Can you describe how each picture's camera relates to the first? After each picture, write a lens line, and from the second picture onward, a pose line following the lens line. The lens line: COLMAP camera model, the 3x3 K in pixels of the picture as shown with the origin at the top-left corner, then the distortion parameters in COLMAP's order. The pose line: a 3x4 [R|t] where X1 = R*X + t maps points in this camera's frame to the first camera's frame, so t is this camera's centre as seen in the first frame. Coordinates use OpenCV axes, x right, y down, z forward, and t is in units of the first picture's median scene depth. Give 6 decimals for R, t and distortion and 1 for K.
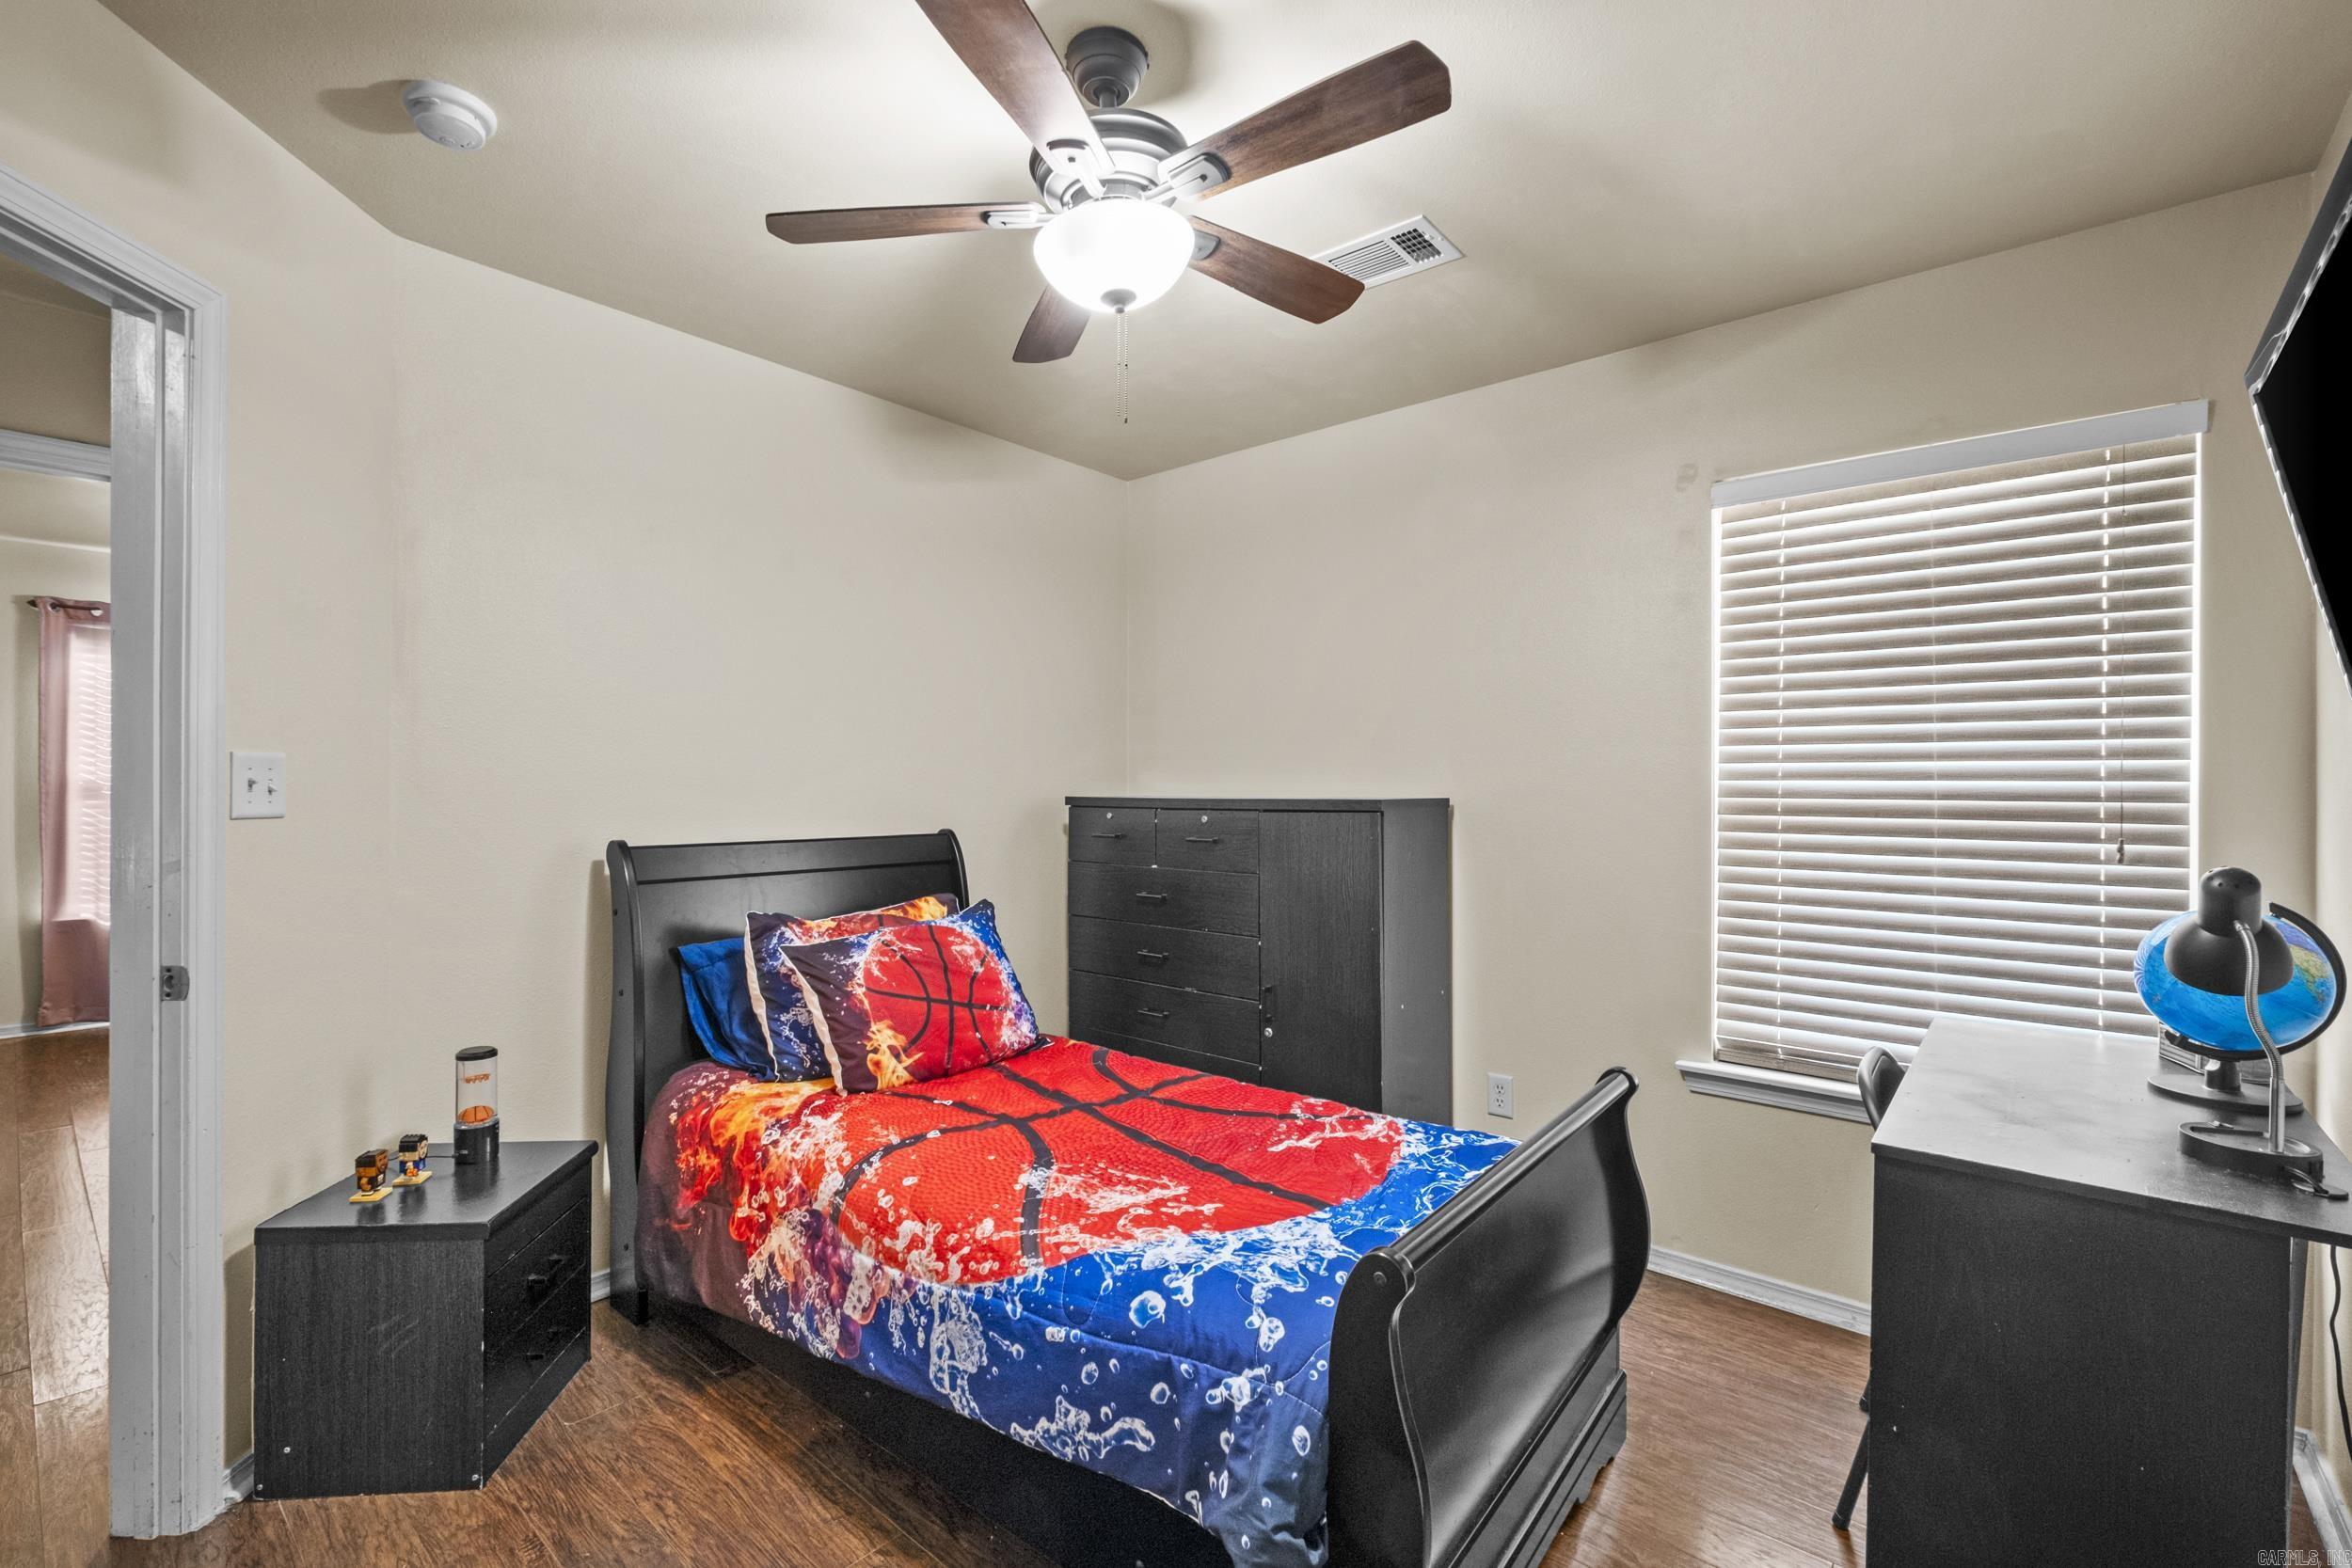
lens RADIAL K [[1019.2, 0, 1171.7], [0, 1019.2, 793.8], [0, 0, 1]] dist [-0.010058, 0.001502]
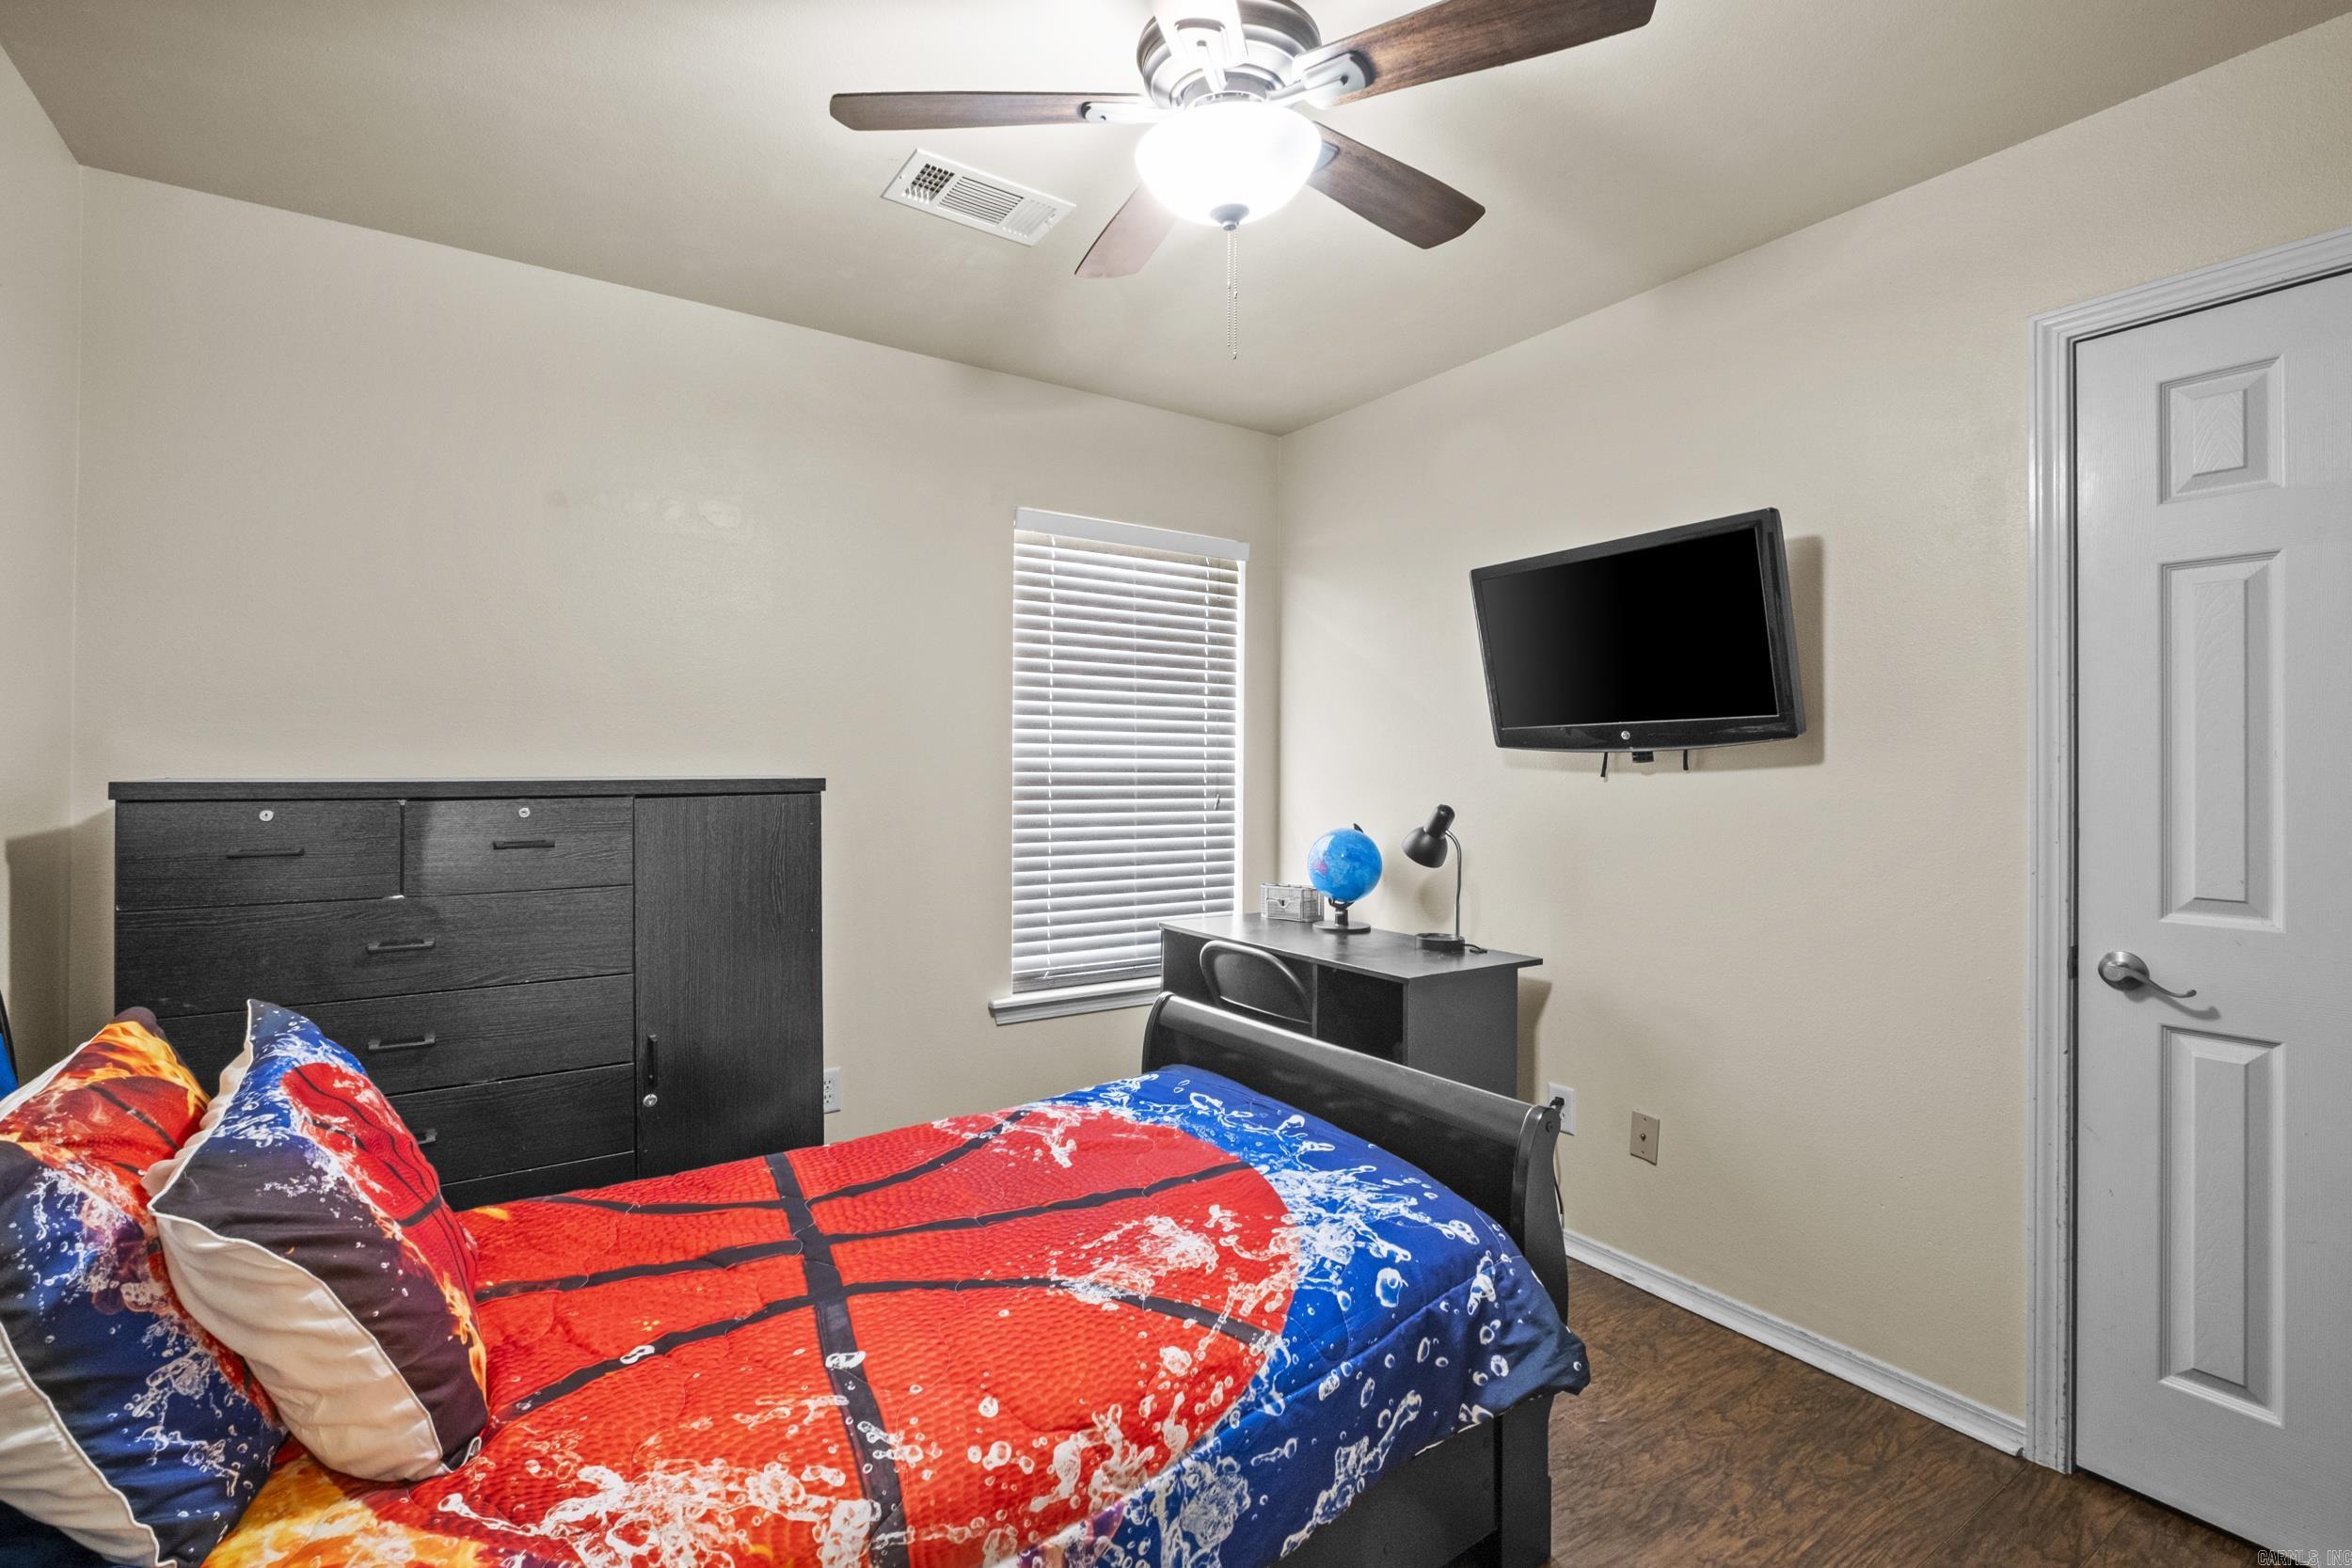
lens RADIAL K [[1019.2, 0, 1167.9], [0, 1019.2, 763.8], [0, 0, 1]] dist [-0.010058, 0.001502]
pose [[0.280168, -0.001964, 0.959949, -0.915517], [0.002950, 0.999995, 0.001185, -0.011407], [-0.959946, 0.002500, 0.280172, 0.808490]]
